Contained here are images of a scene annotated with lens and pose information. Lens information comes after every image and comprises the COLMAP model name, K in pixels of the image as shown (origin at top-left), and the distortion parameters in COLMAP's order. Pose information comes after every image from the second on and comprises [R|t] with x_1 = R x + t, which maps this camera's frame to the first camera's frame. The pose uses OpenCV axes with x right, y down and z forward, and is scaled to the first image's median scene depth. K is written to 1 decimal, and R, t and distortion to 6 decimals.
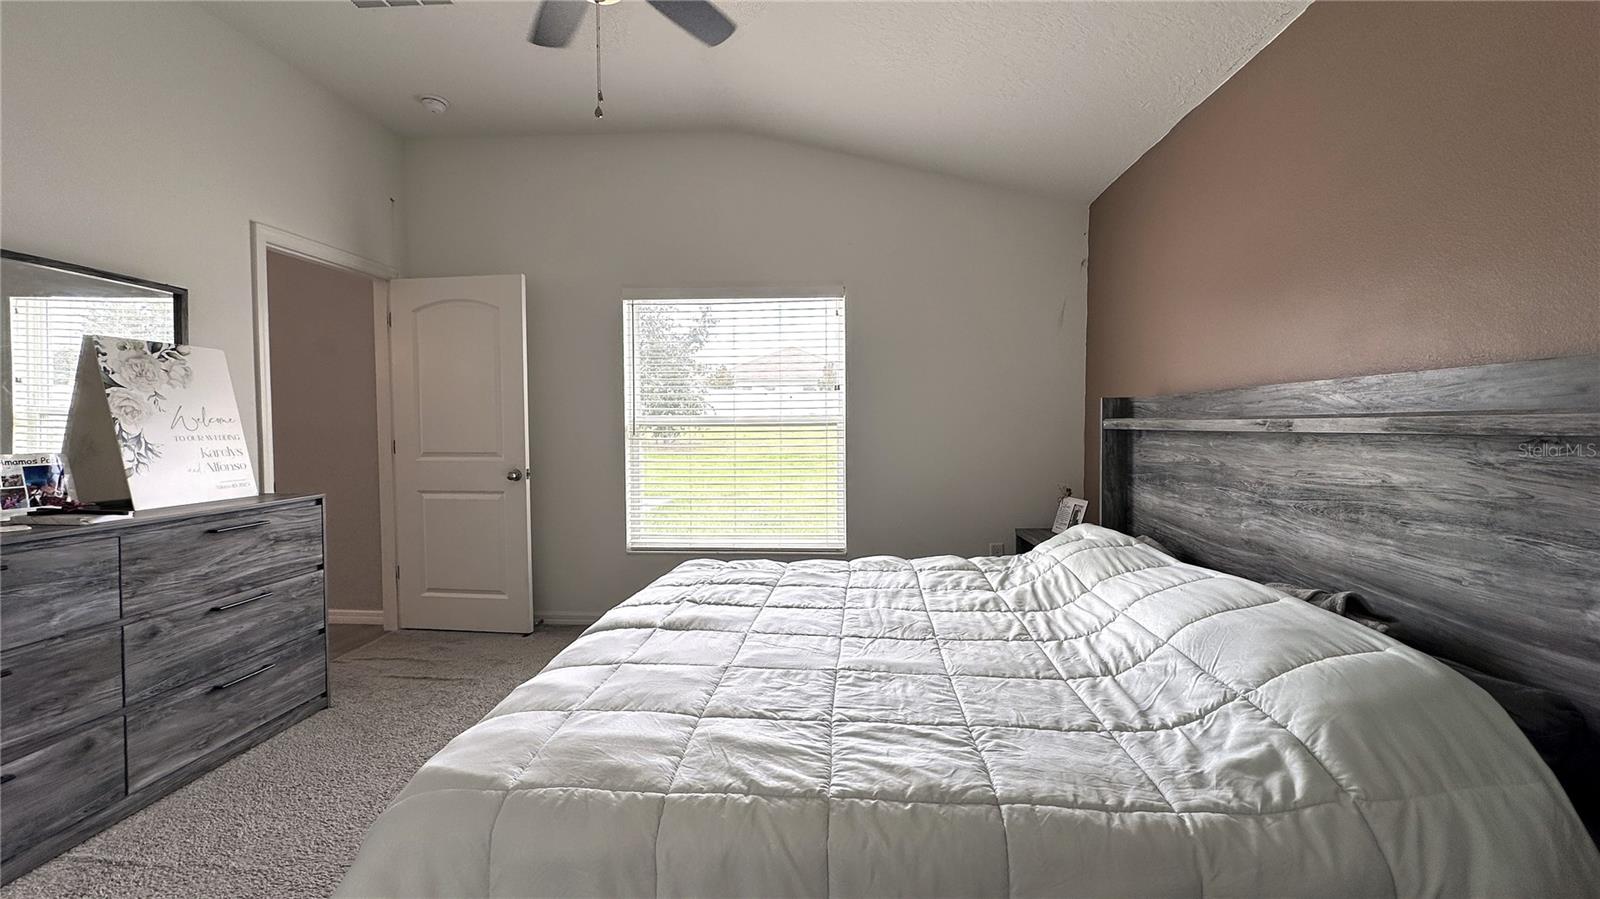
lens RADIAL K [[639.8, 0, 800.4], [0, 639.8, 446.4], [0, 0, 1]] dist [0.000337, 0.000515]
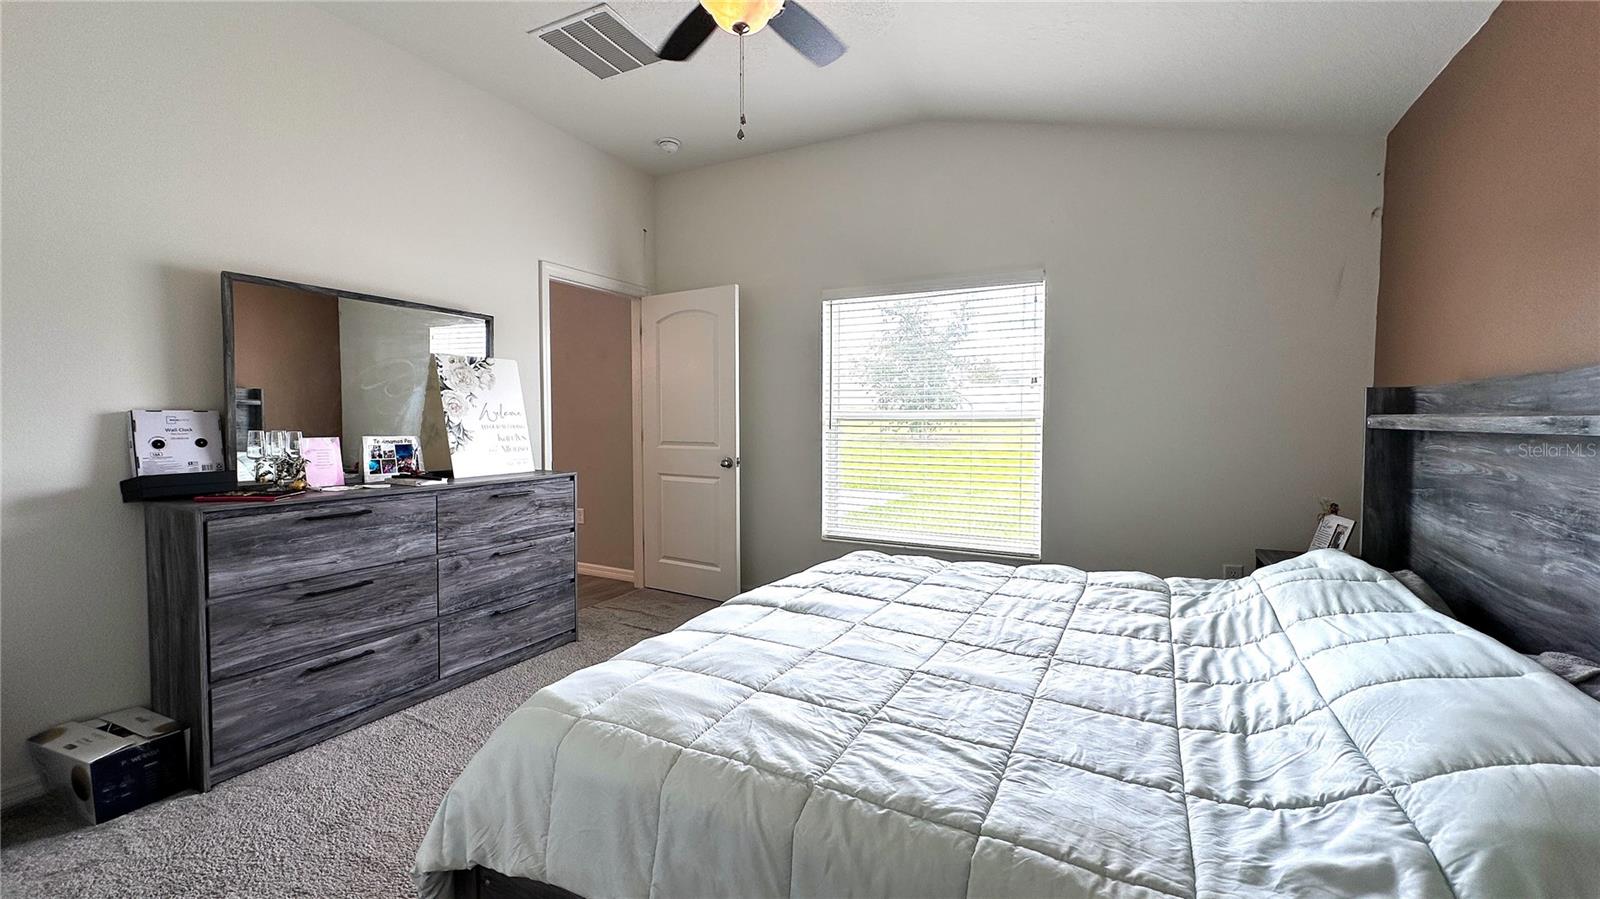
lens RADIAL K [[639.8, 0, 800.4], [0, 639.8, 446.4], [0, 0, 1]] dist [0.000337, 0.000515]
pose [[0.915154, 0.023760, -0.402402, 0.223856], [-0.020442, 0.999712, 0.012540, -0.001863], [0.402585, -0.003250, 0.915377, 0.030044]]
